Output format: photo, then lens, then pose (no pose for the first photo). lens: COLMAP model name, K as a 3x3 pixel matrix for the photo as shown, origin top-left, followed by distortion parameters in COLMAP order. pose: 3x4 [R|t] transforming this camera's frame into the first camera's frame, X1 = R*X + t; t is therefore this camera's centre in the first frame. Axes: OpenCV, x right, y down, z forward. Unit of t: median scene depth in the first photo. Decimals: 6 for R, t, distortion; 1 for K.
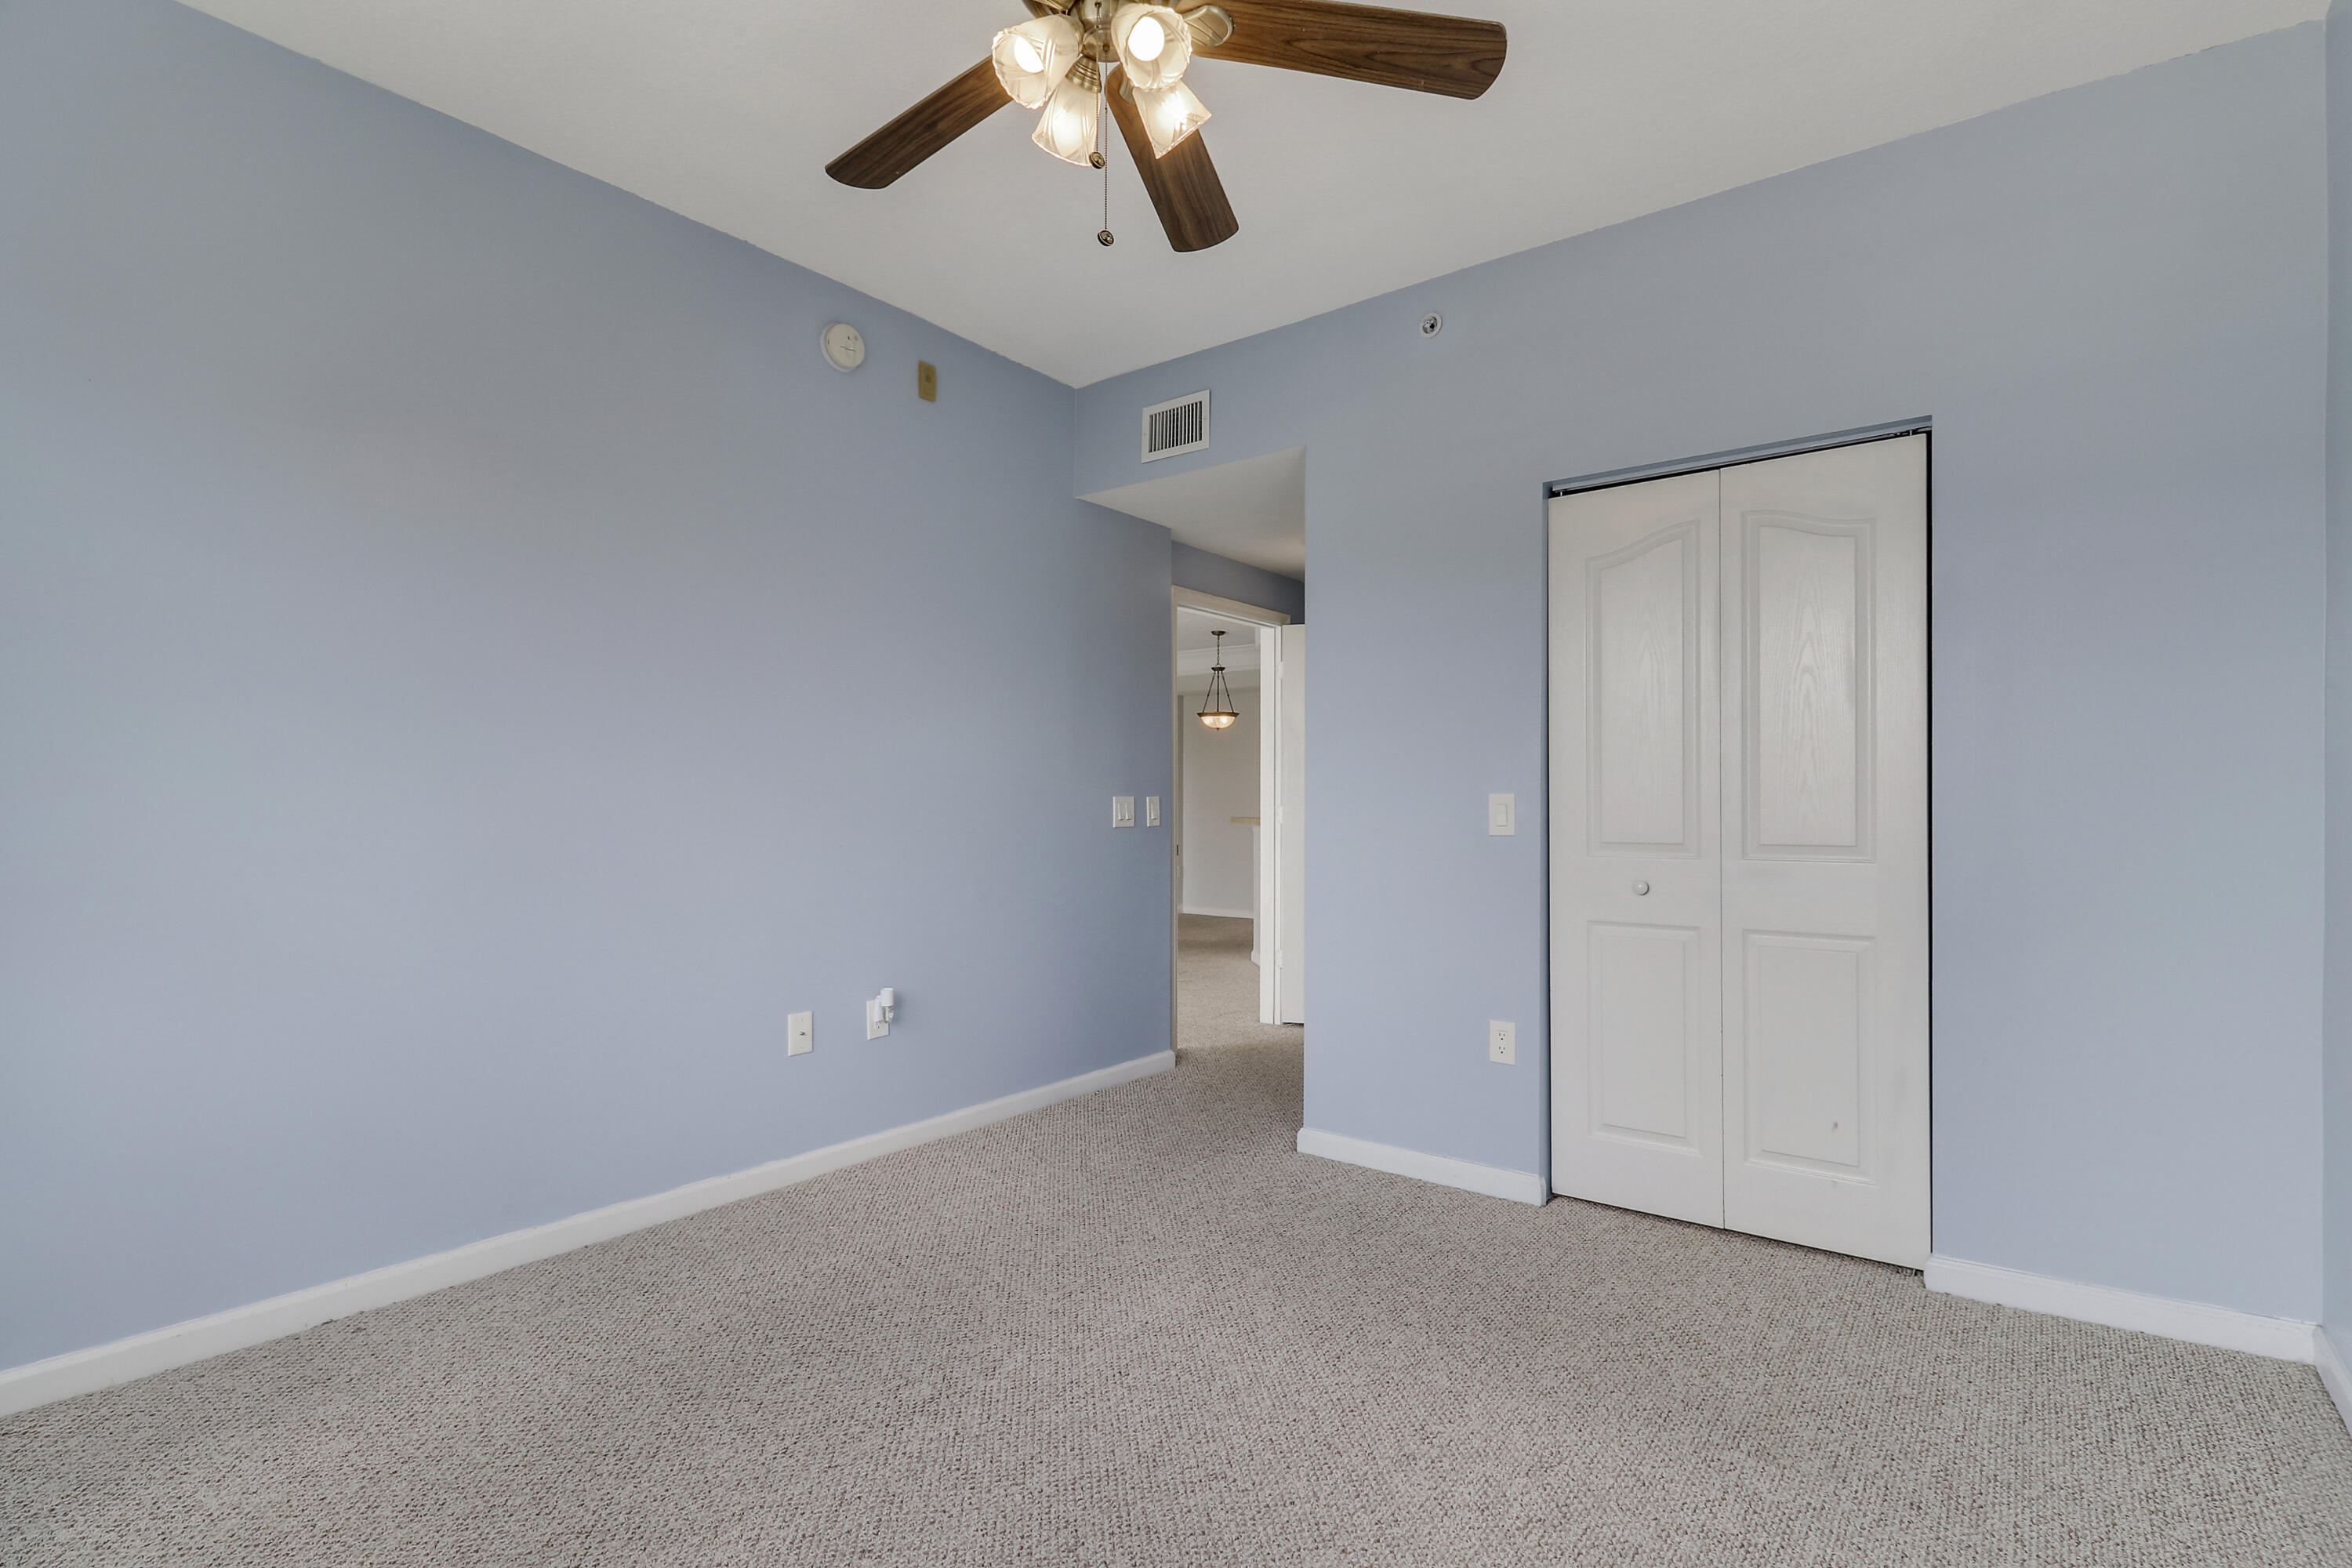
lens RADIAL K [[1062.4, 0, 1182.9], [0, 1062.4, 840.6], [0, 0, 1]] dist [0.103151, -0.000754]
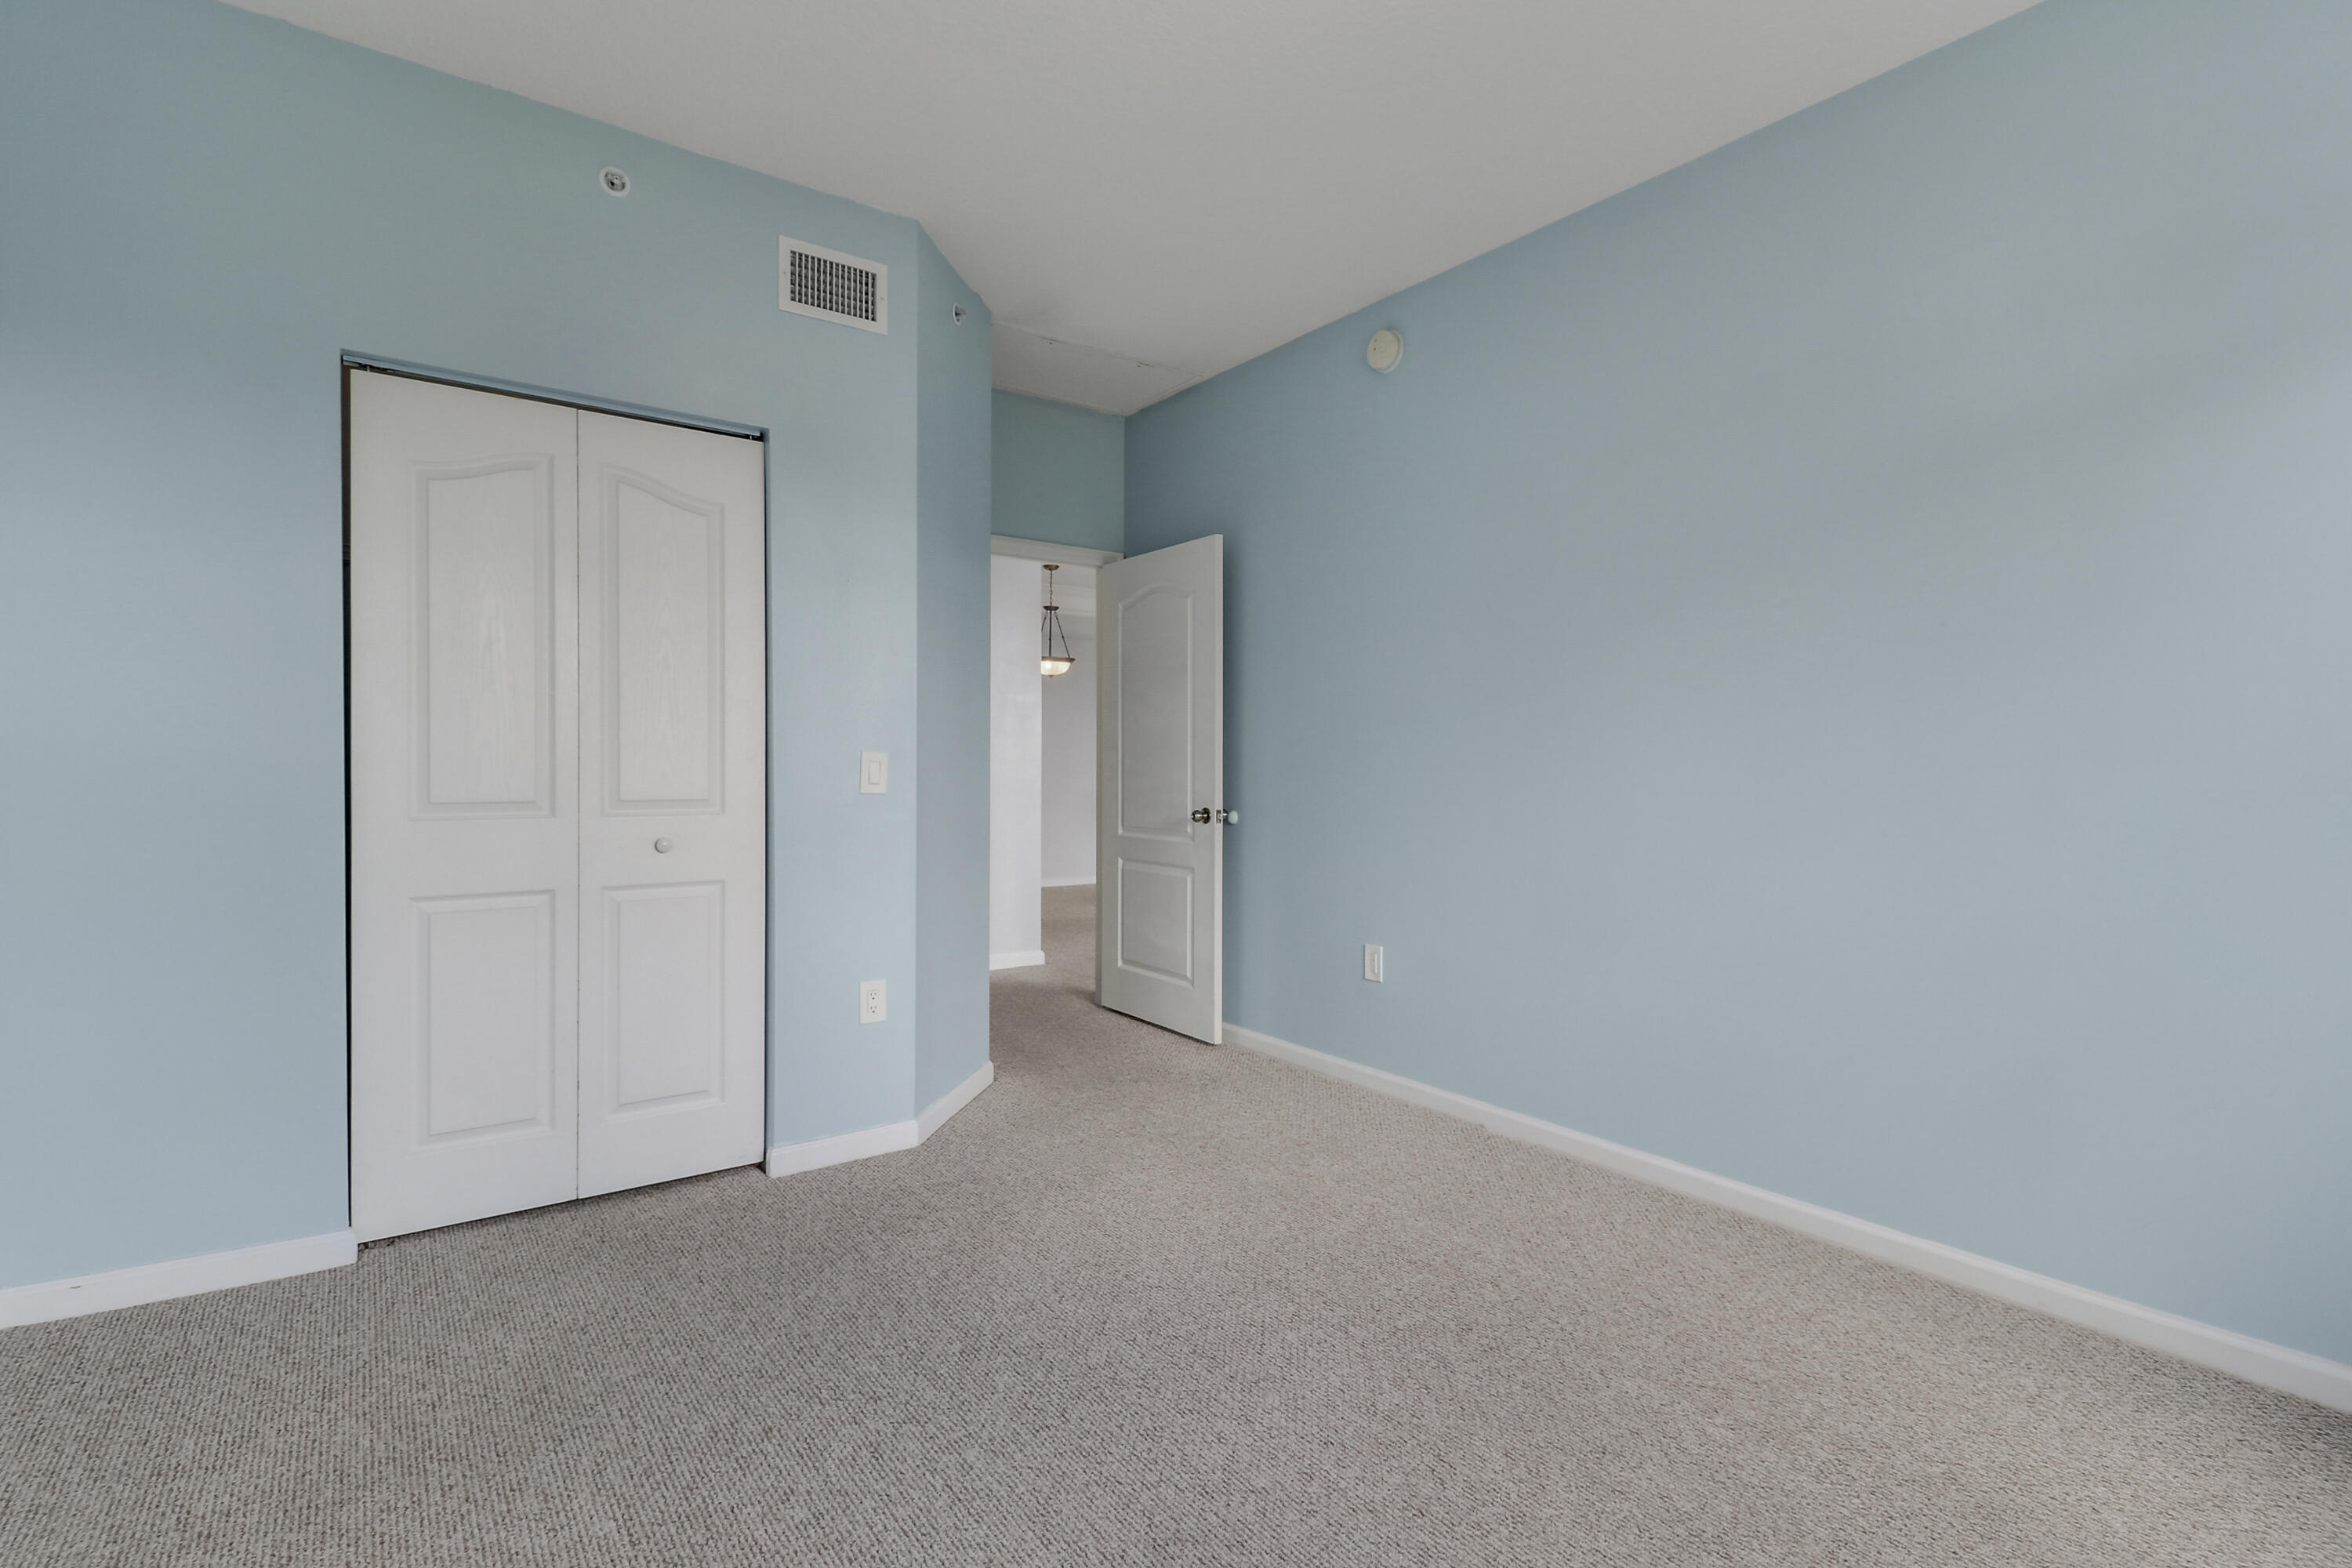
lens RADIAL K [[1108.1, 0, 1189.6], [0, 1108.1, 790.6], [0, 0, 1]] dist [0.009612, -0.015964]
pose [[0.340051, -0.009809, 0.940356, -0.604078], [0.015364, 0.999870, 0.004874, -0.006289], [-0.940281, 0.012791, 0.340158, 0.413353]]
